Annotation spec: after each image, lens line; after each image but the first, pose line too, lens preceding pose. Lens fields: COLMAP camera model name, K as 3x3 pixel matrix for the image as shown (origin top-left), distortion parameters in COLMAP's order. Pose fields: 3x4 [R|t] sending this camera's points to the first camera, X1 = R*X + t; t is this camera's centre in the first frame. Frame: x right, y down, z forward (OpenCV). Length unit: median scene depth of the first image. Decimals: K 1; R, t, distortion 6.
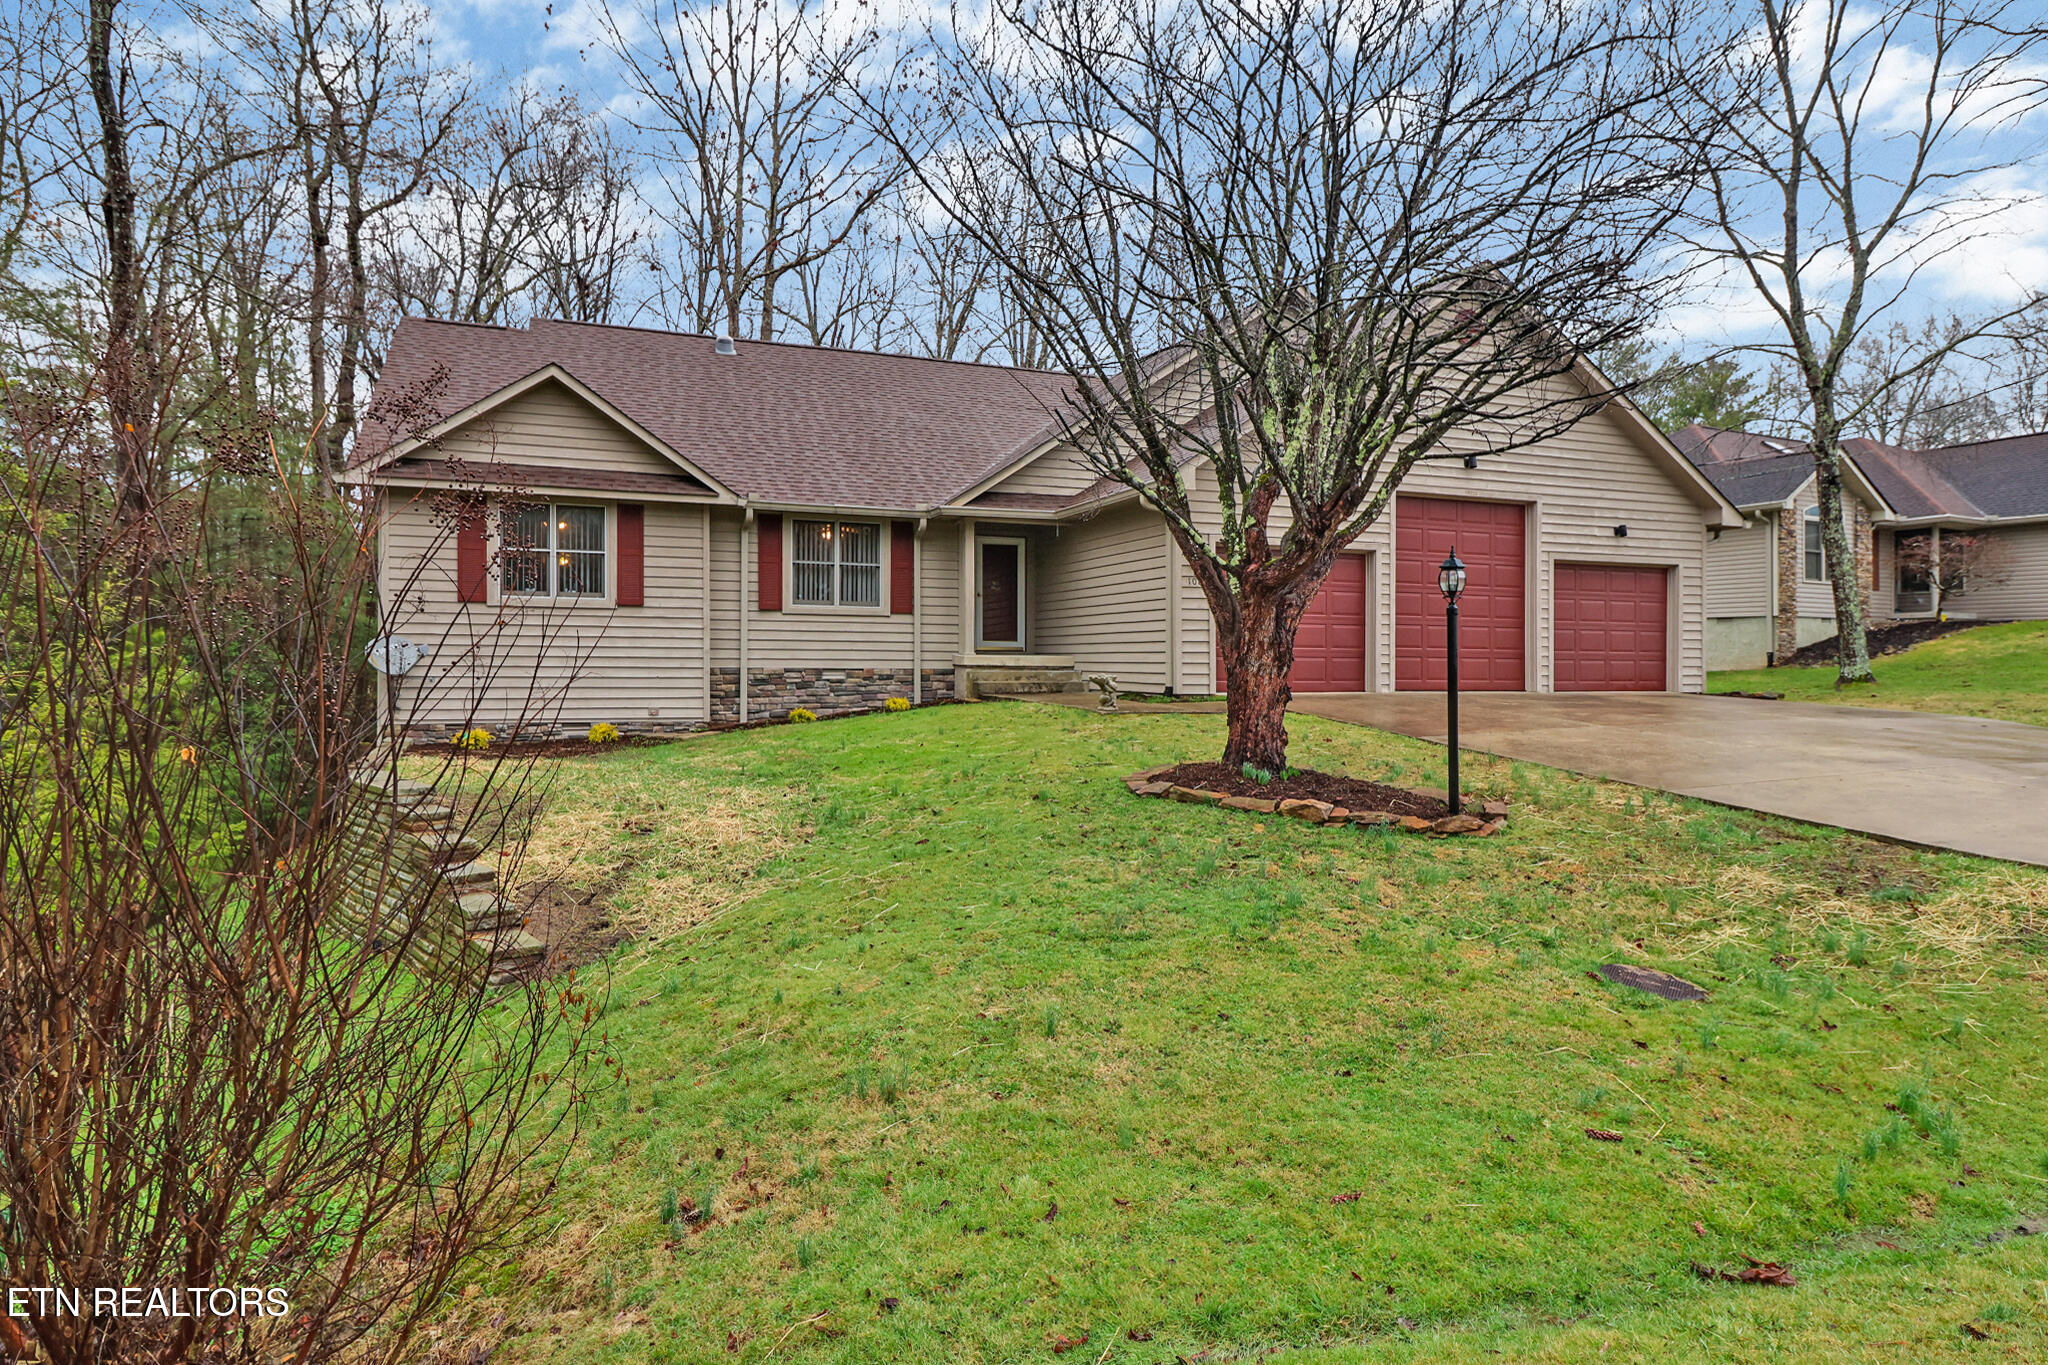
lens RADIAL K [[1230.3, 0, 1025.0], [0, 1230.3, 673.5], [0, 0, 1]] dist [-0.006030, -0.001494]
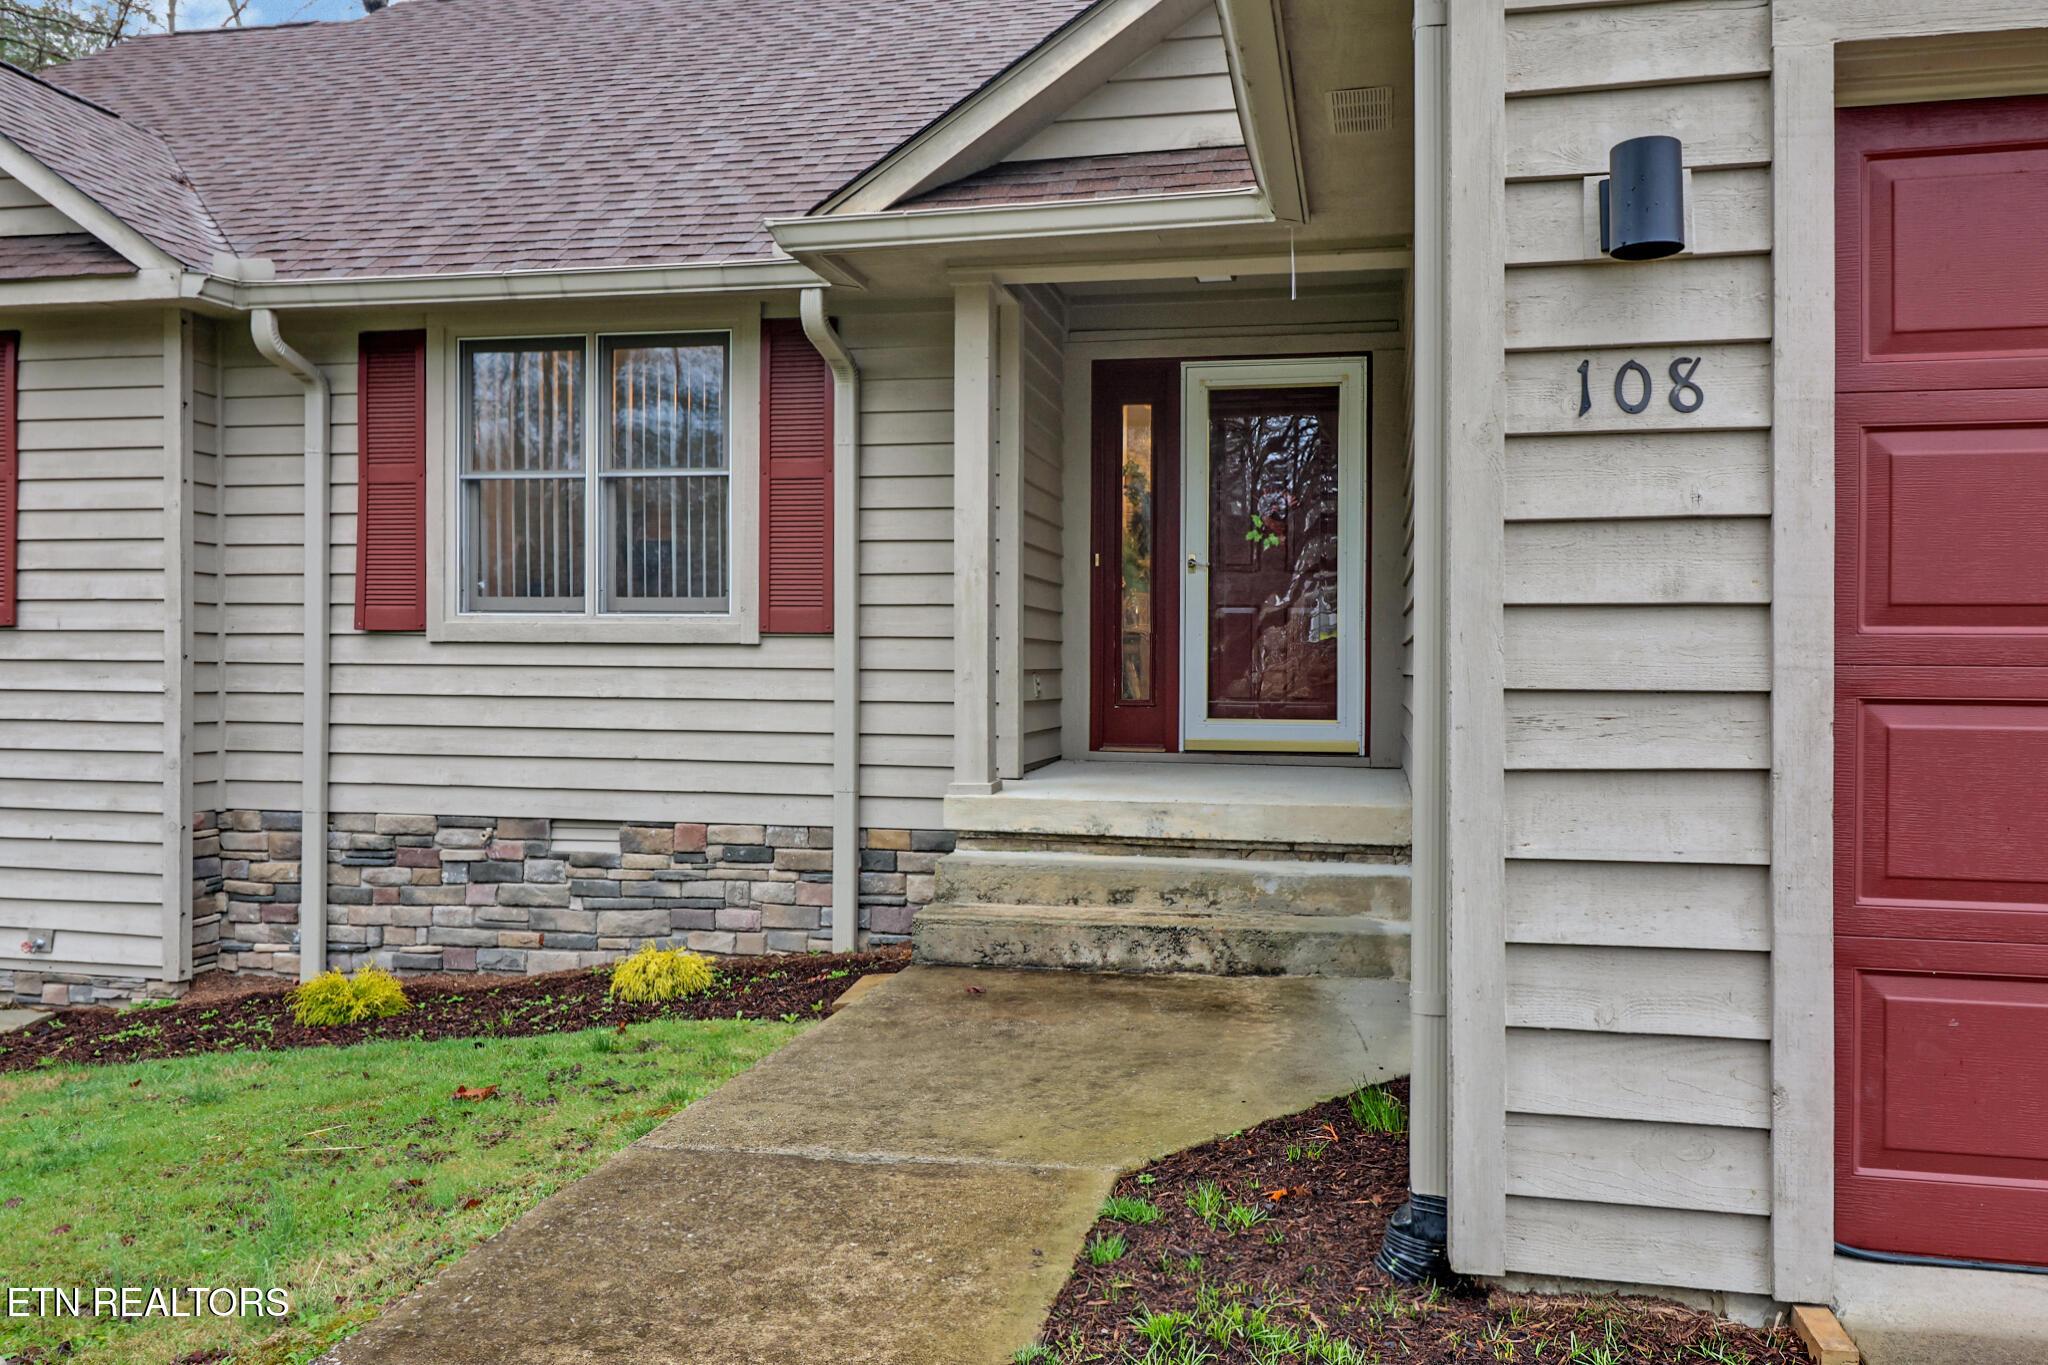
lens RADIAL K [[1614.1, 0, 1022.1], [0, 1614.1, 679.5], [0, 0, 1]] dist [0.007536, 0.002121]
pose [[0.836287, 0.004646, -0.548272, 0.157794], [-0.006266, 0.999980, -0.001084, -0.039694], [0.548256, 0.004342, 0.836300, 0.737705]]
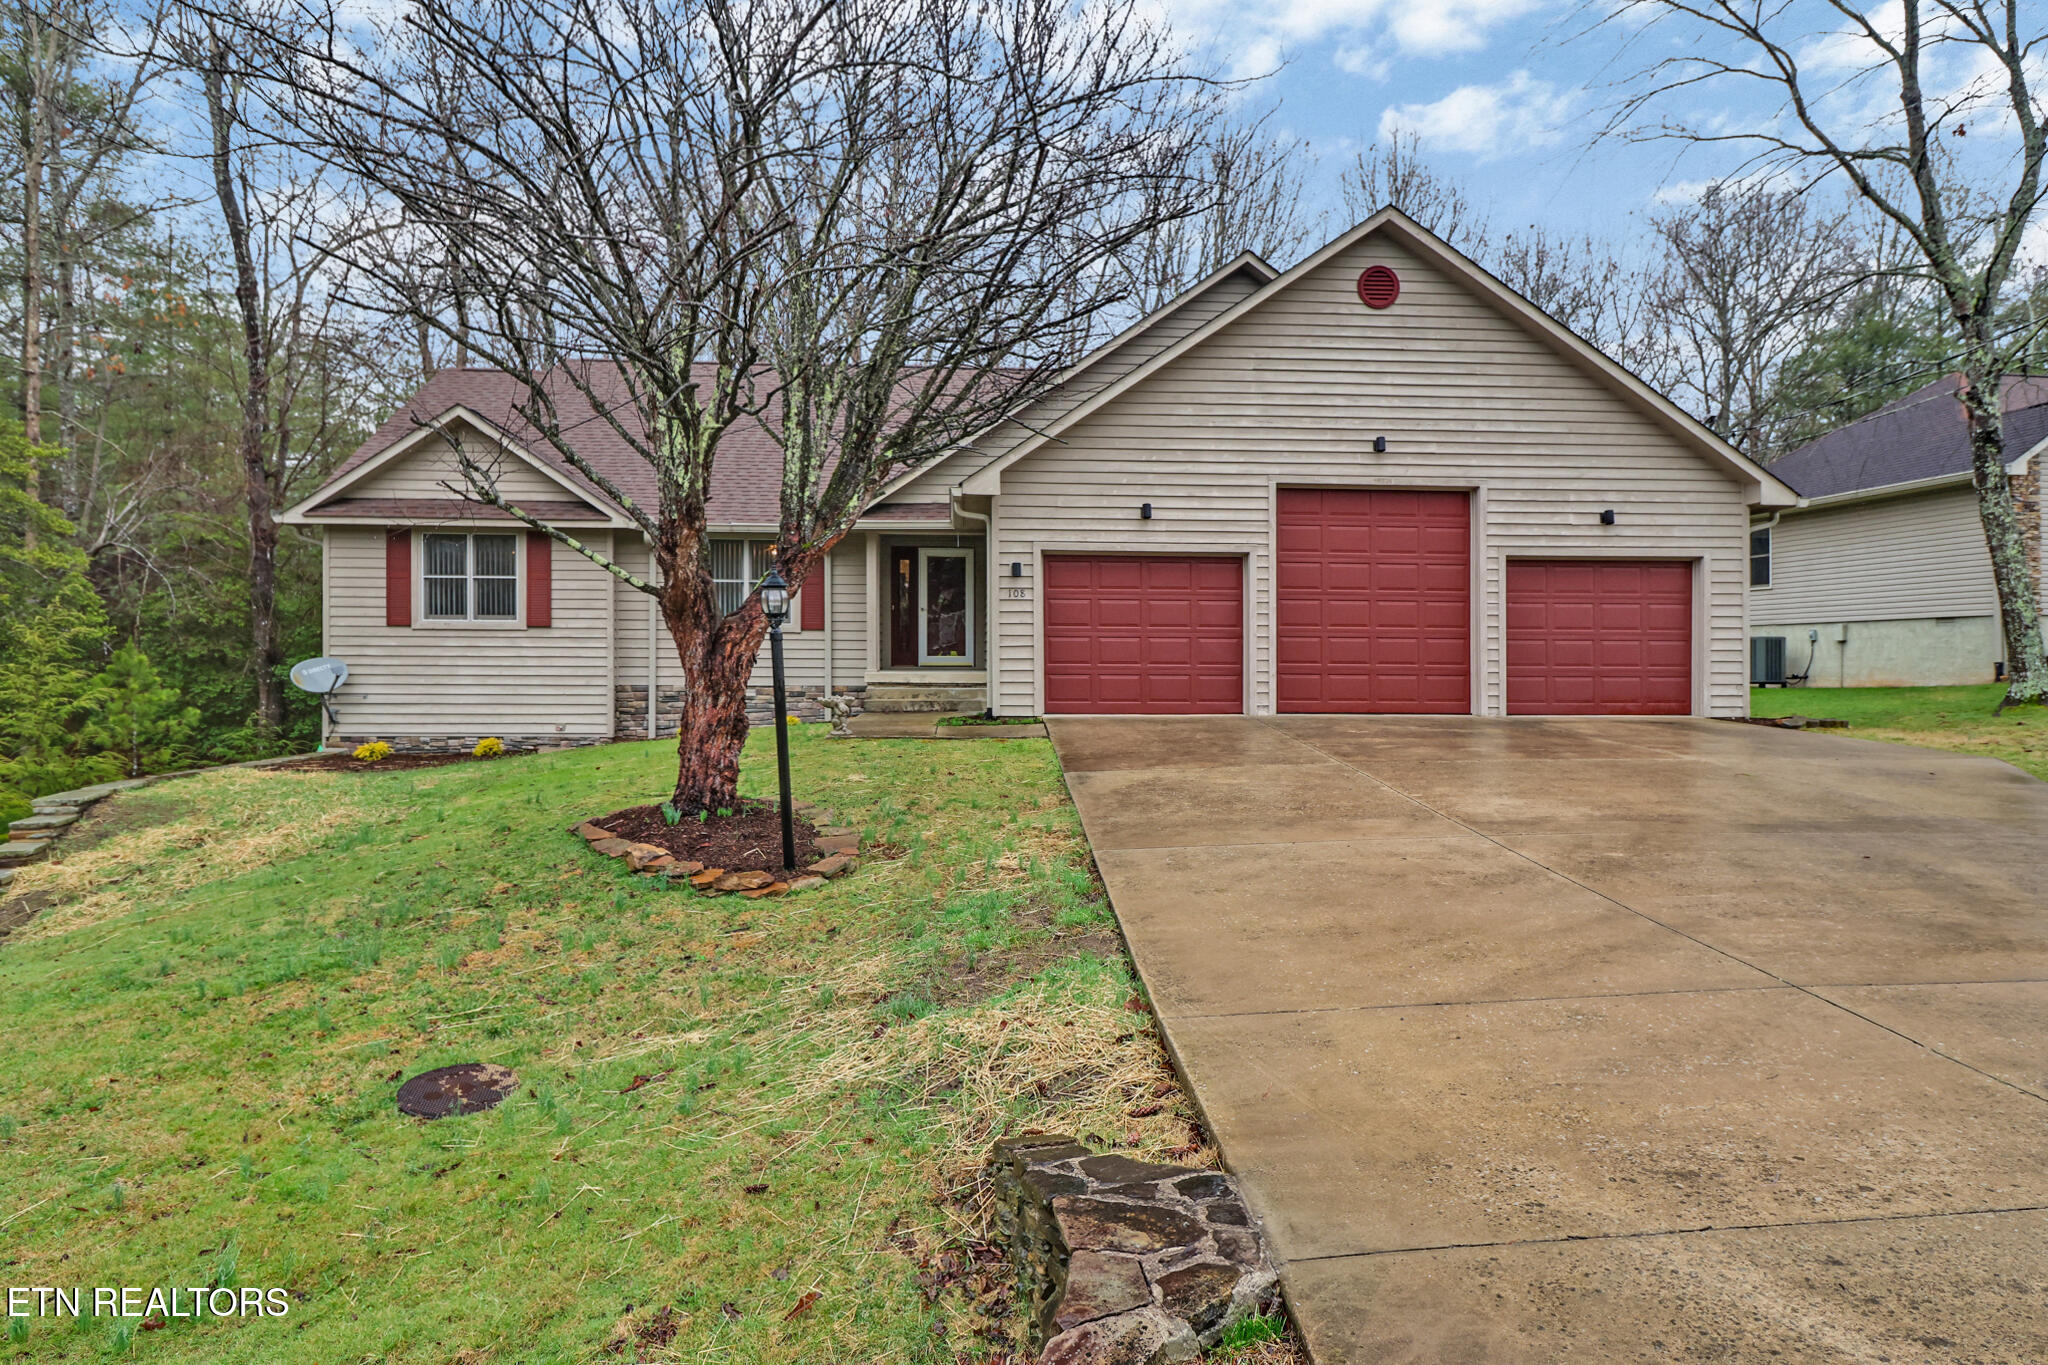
lens RADIAL K [[1230.3, 0, 1027.0], [0, 1230.3, 680.3], [0, 0, 1]] dist [-0.006030, -0.001494]
pose [[0.951868, 0.000369, -0.306508, 0.381200], [0.000188, 0.999998, 0.001789, -0.010402], [0.306508, -0.001761, 0.951867, 0.114147]]
